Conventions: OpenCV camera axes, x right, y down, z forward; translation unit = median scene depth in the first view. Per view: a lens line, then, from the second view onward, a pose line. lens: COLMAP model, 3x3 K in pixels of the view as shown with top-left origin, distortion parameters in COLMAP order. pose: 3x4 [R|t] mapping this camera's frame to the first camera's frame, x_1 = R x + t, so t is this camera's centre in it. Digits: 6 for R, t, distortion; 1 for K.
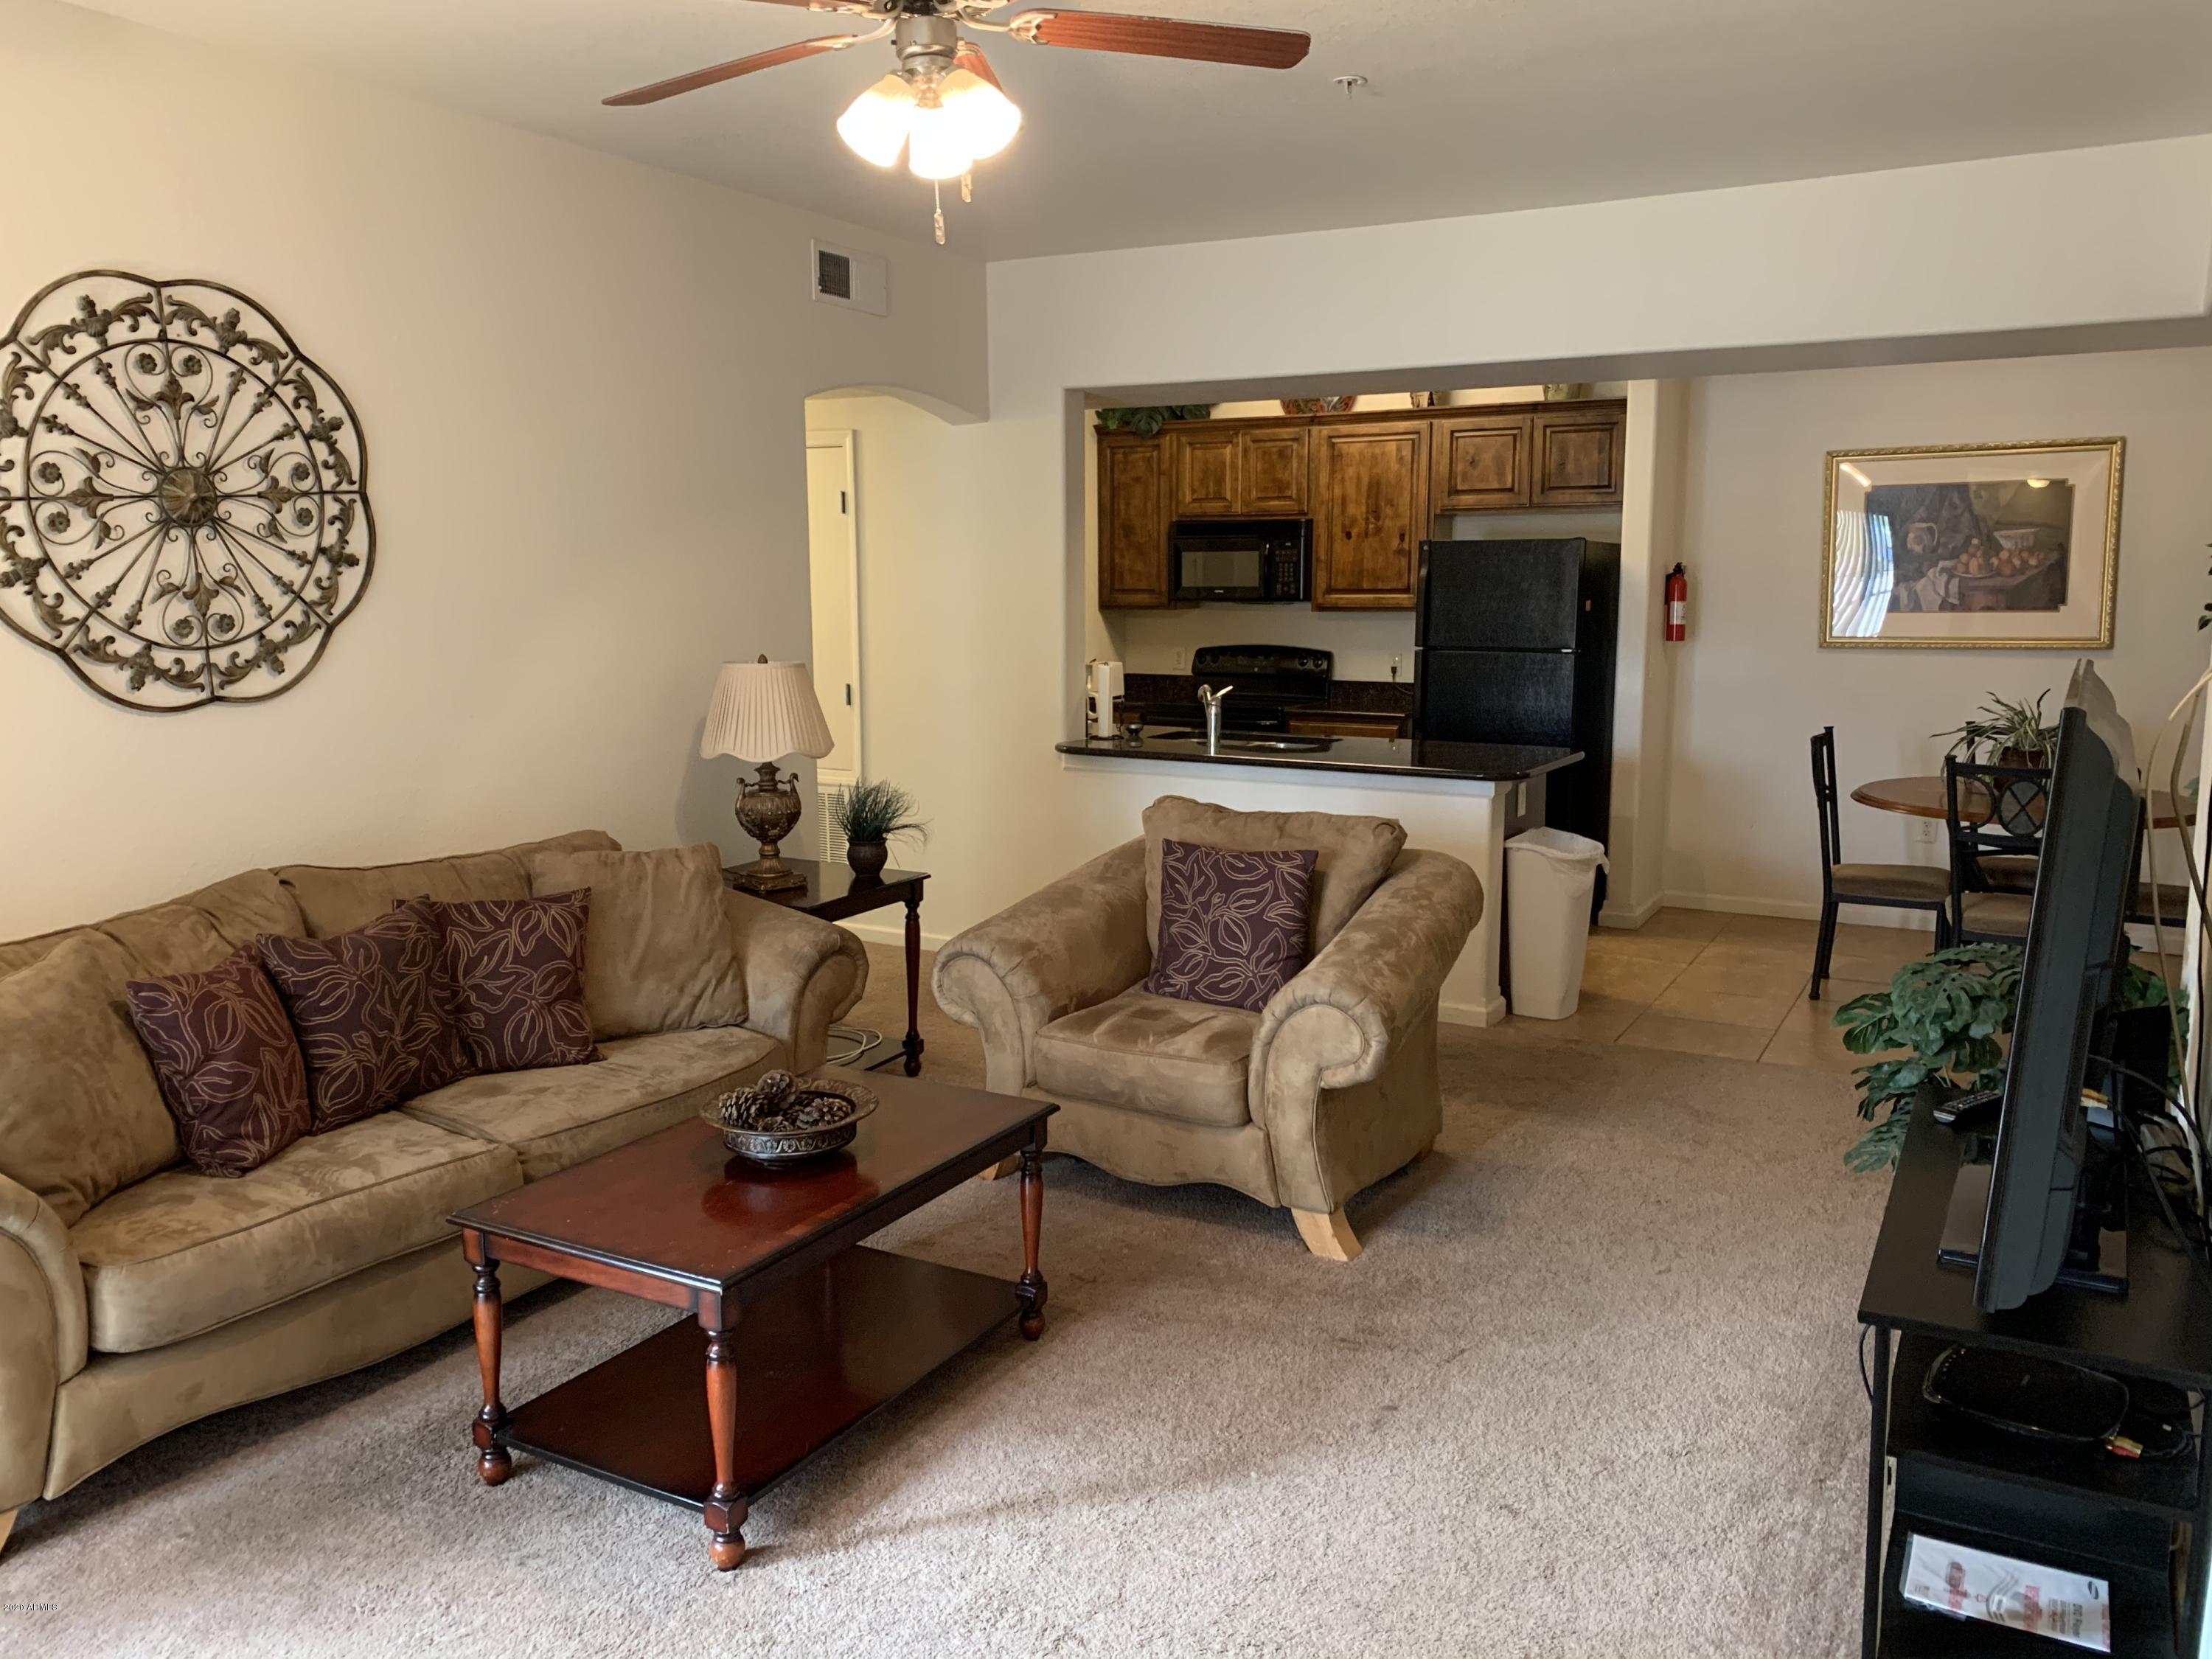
lens RADIAL K [[1720.6, 0, 1104.3], [0, 1720.6, 826.1], [0, 0, 1]] dist [0.008115, 0.002271]
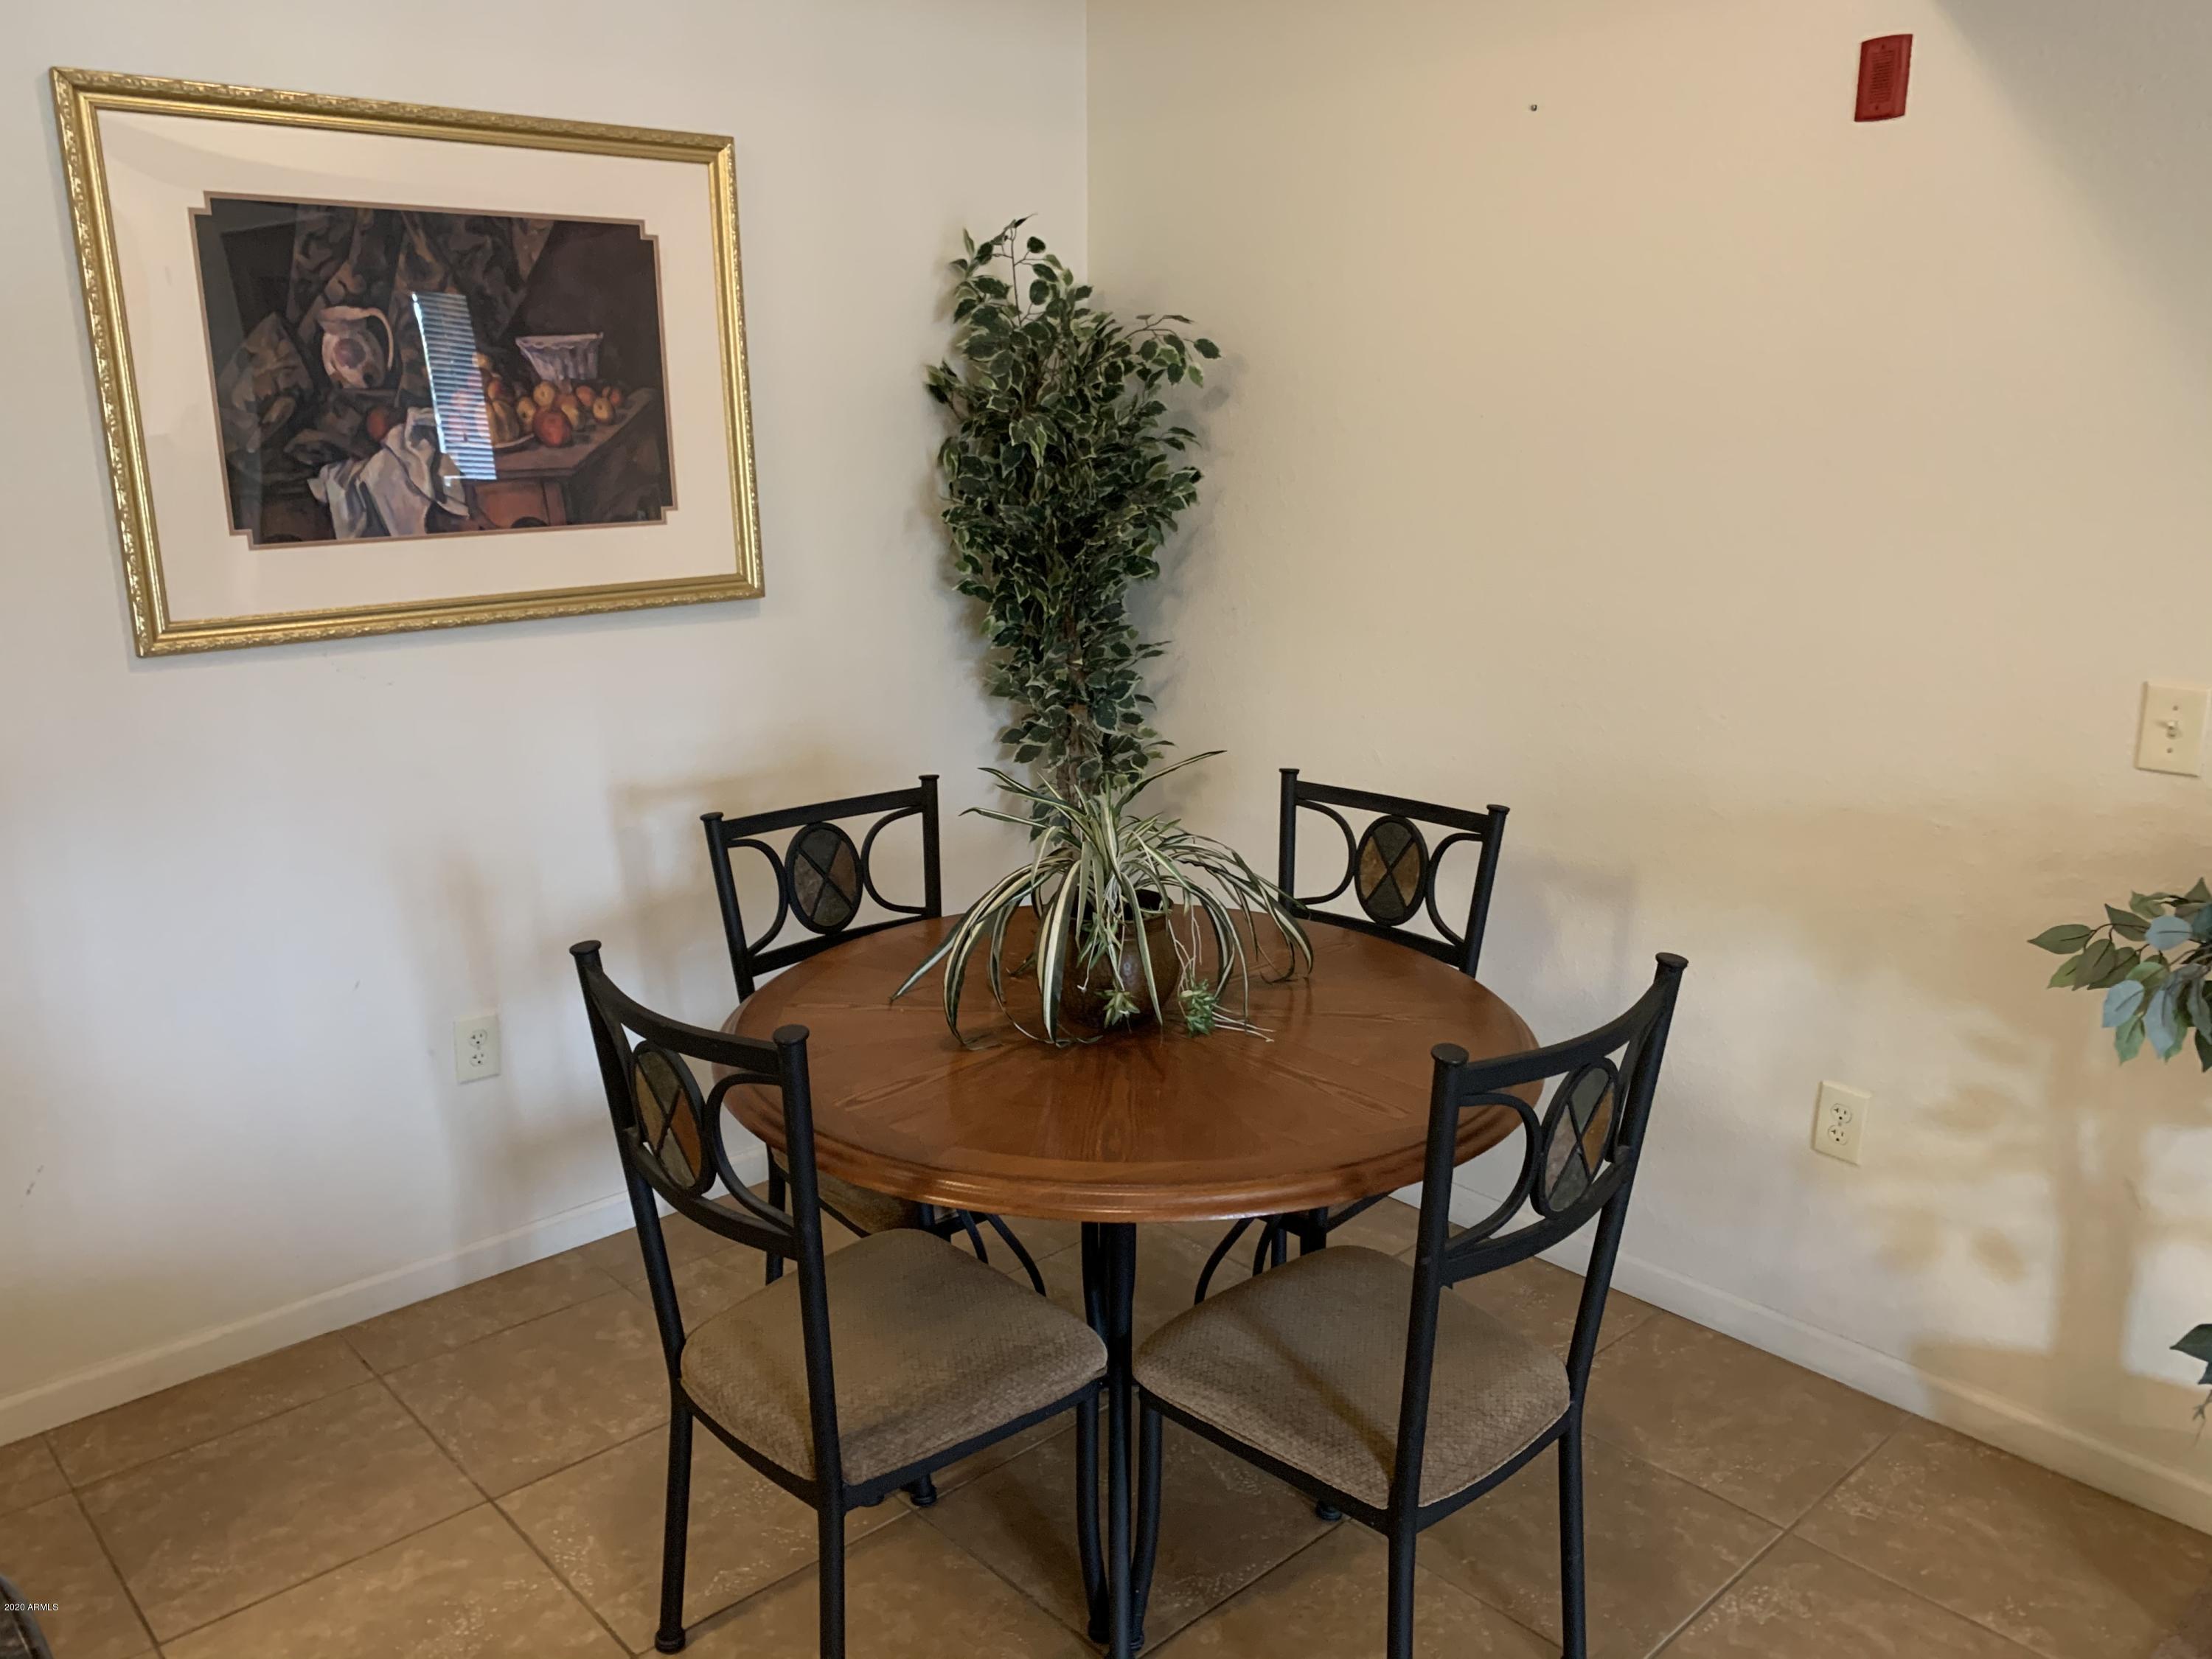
lens RADIAL K [[1720.6, 0, 1106.0], [0, 1720.6, 831.6], [0, 0, 1]] dist [0.008115, 0.002271]
pose [[0.307462, -0.226574, 0.924192, 0.148264], [0.140275, 0.971420, 0.191486, -0.114430], [-0.941164, 0.070766, 0.330457, 0.736370]]
